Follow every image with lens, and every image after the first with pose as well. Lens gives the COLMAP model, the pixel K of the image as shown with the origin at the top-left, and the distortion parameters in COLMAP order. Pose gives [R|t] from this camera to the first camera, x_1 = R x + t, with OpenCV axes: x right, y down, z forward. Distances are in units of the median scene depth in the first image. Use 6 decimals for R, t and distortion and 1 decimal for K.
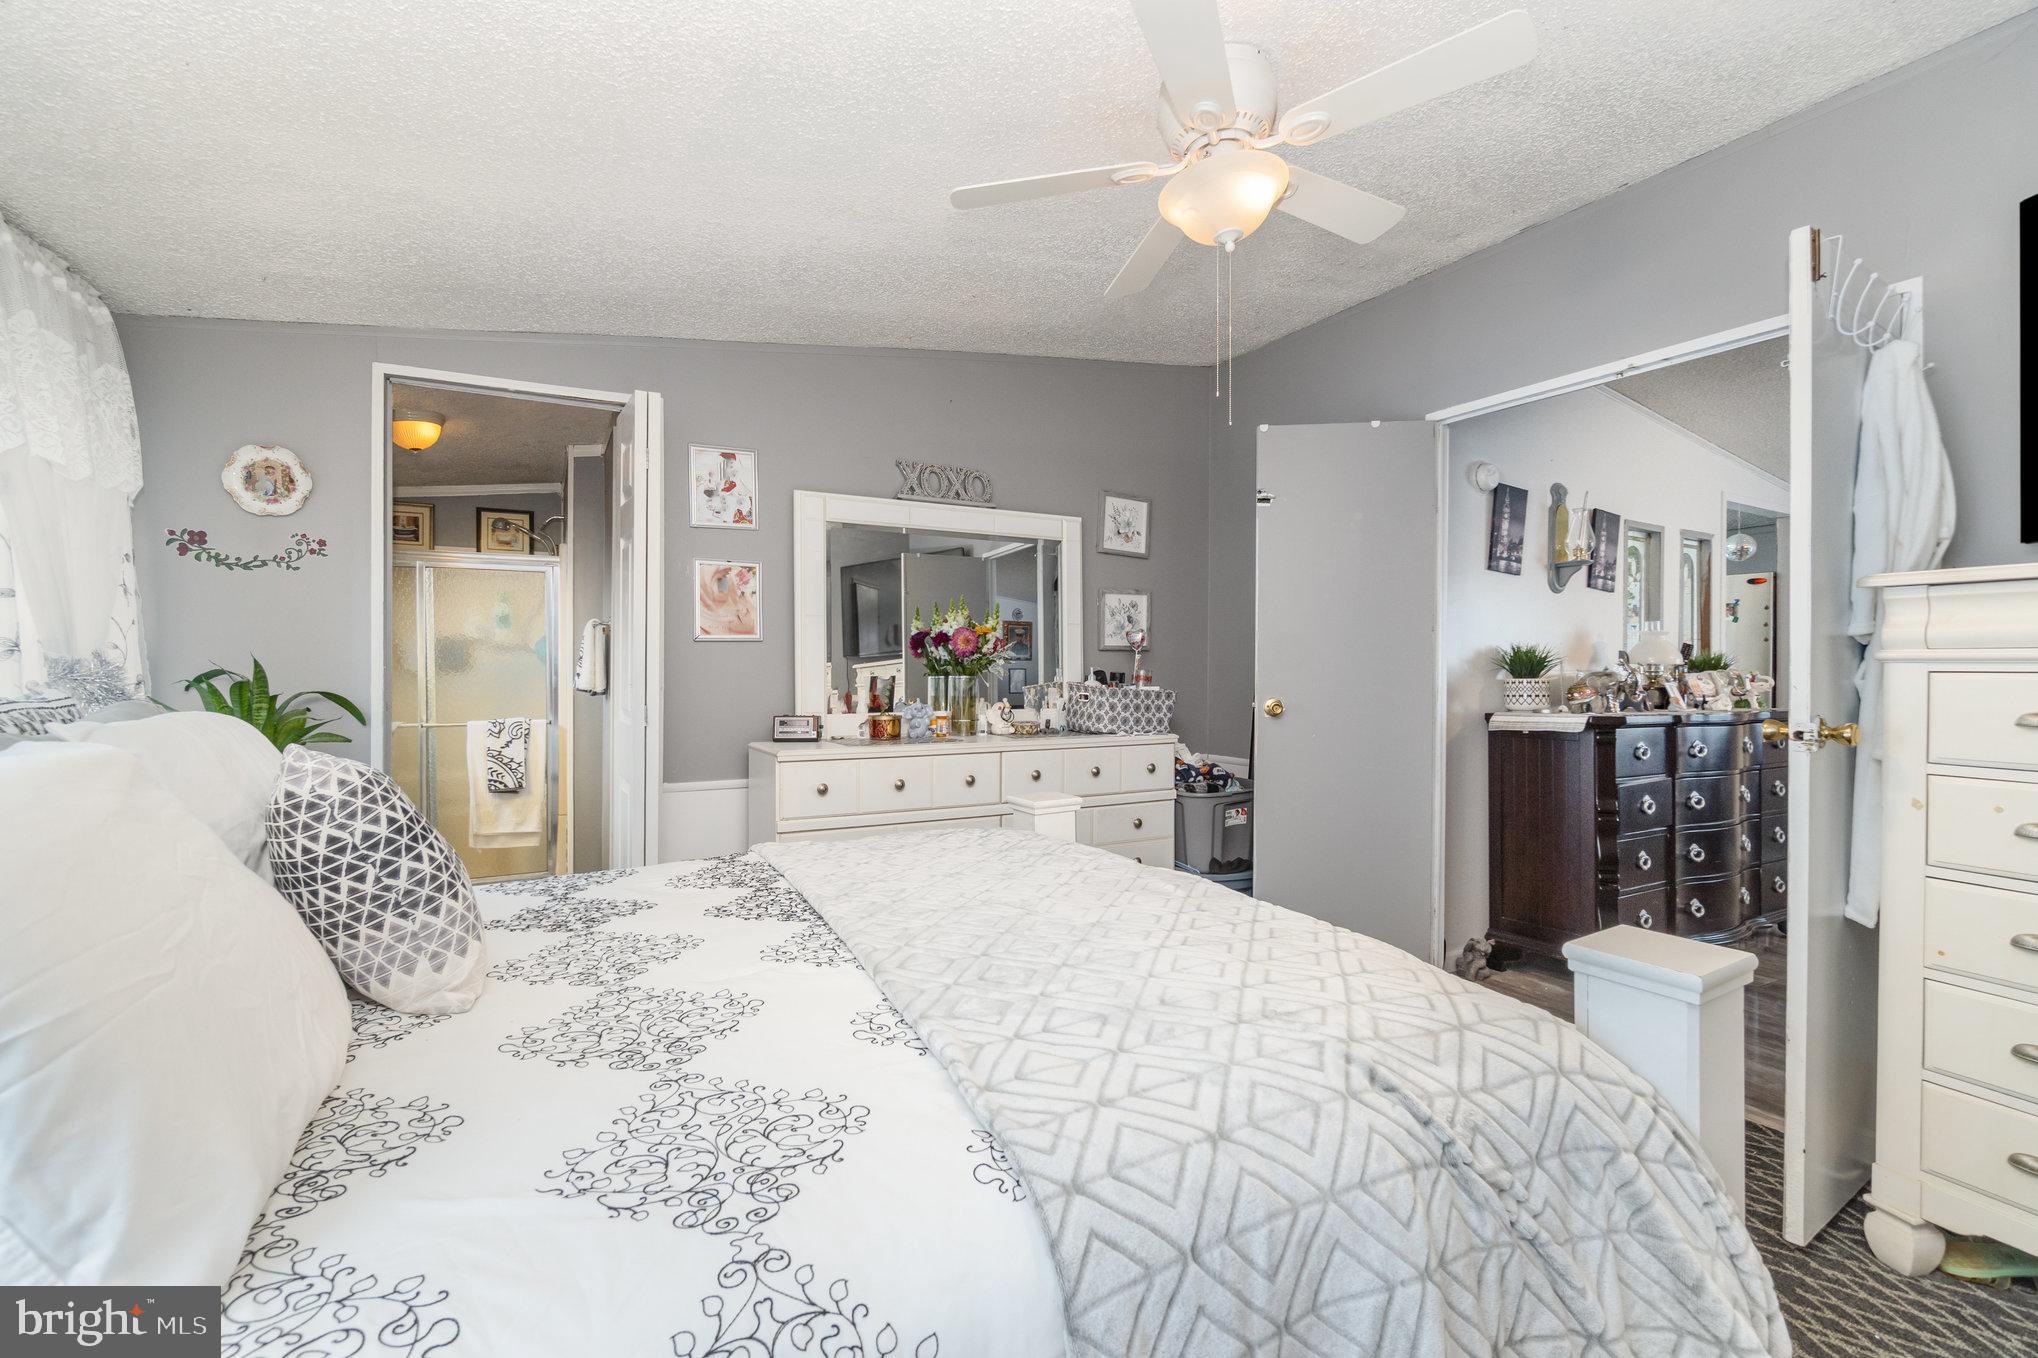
lens RADIAL K [[886.2, 0, 1022.0], [0, 886.2, 673.0], [0, 0, 1]] dist [-0.003512, 0.000212]
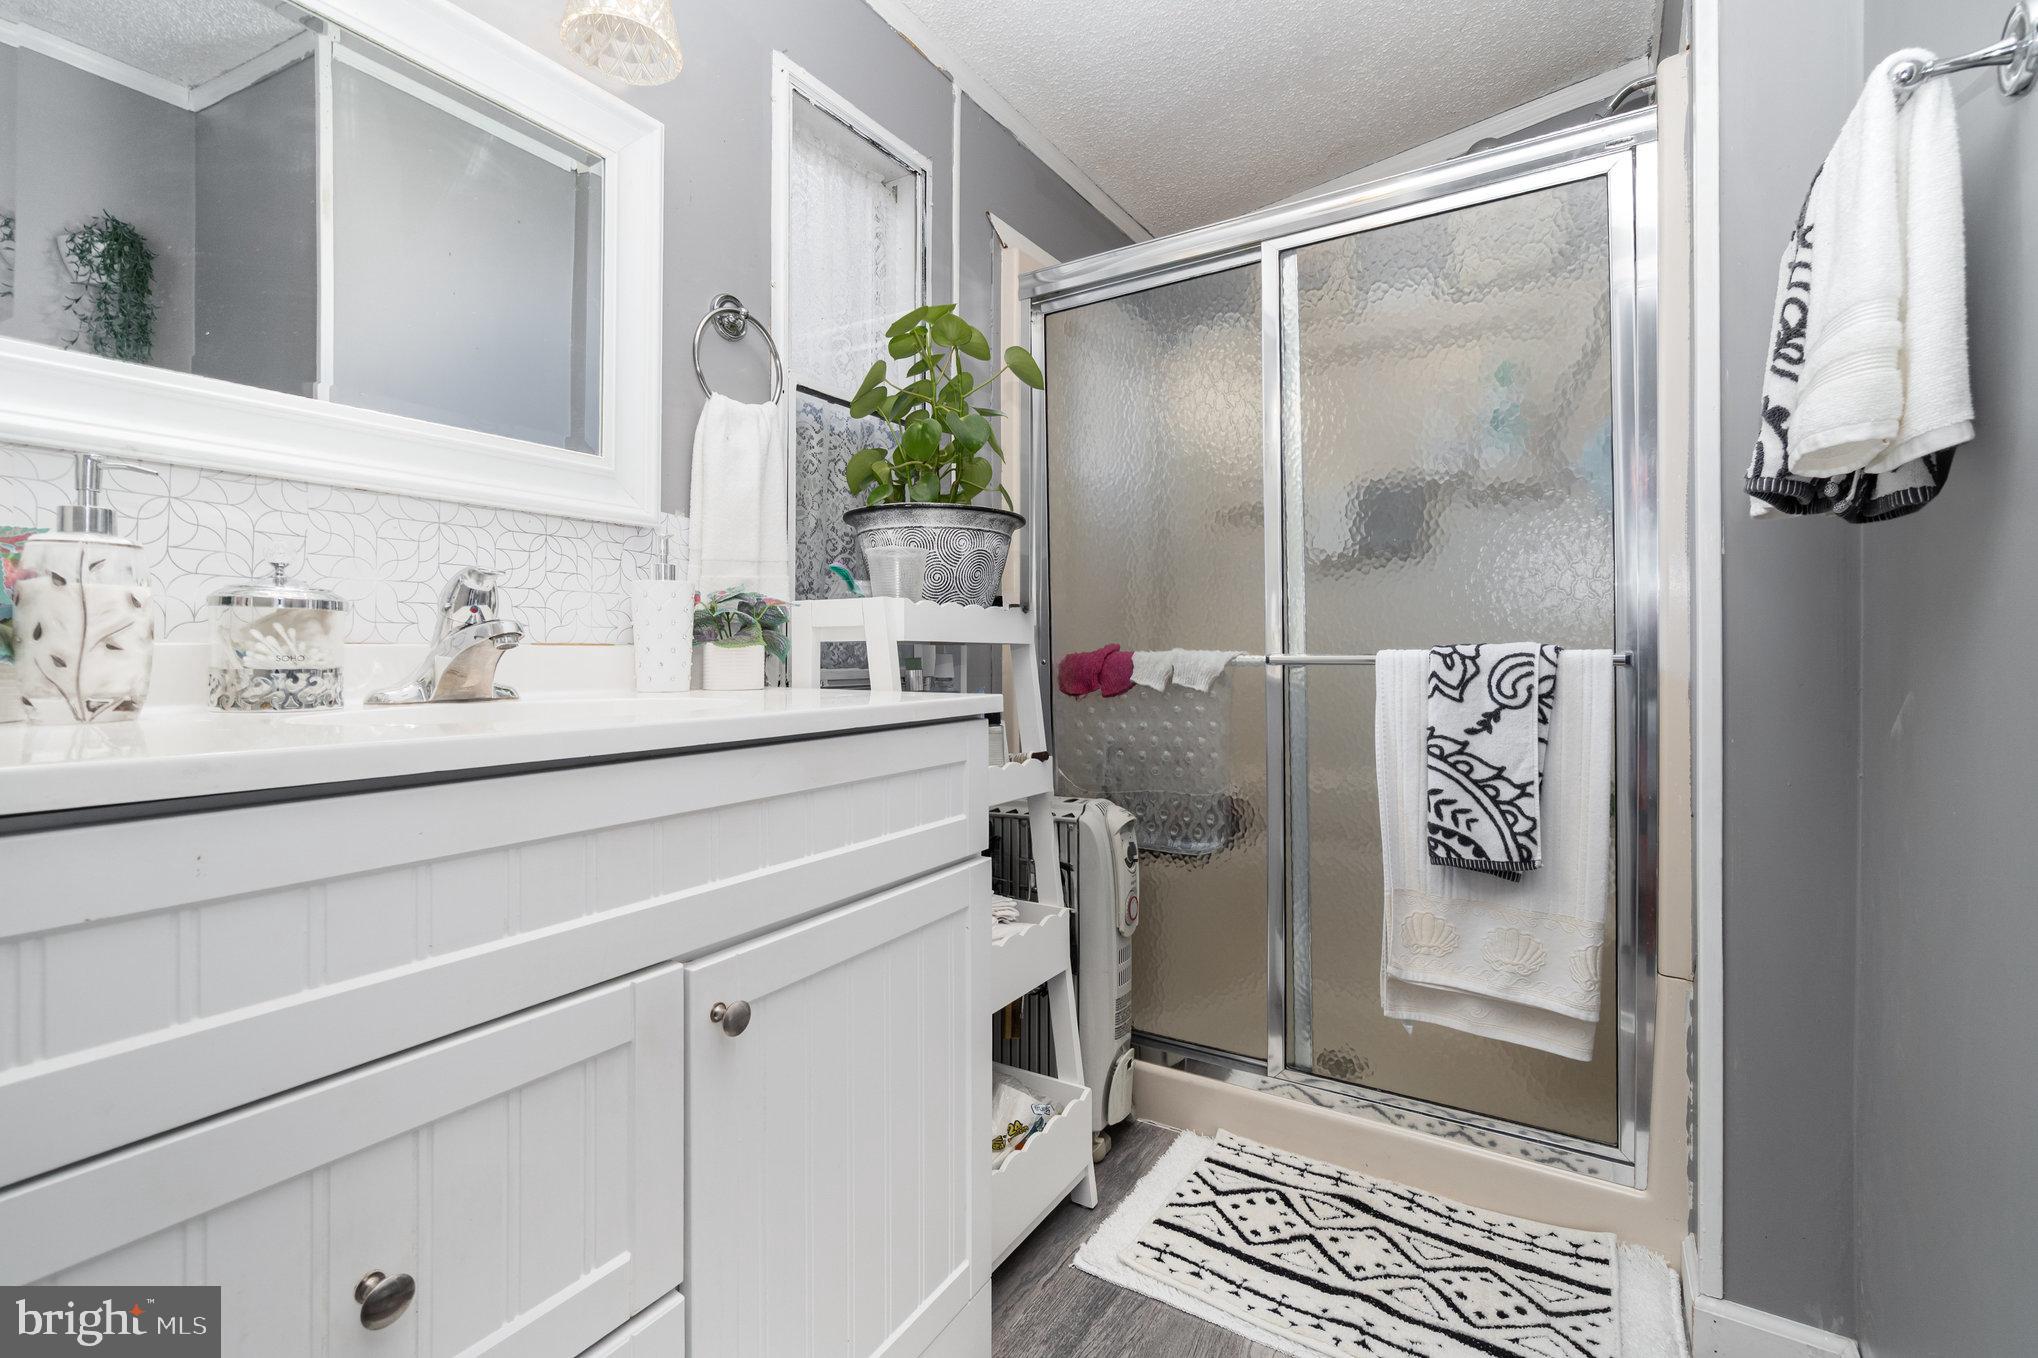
lens RADIAL K [[886.2, 0, 1022.9], [0, 886.2, 666.3], [0, 0, 1]] dist [-0.003512, 0.000212]
pose [[0.493270, -0.004328, -0.869865, -0.384242], [-0.003285, 0.999971, -0.006838, 0.062717], [0.869870, 0.006230, 0.493242, 0.694451]]
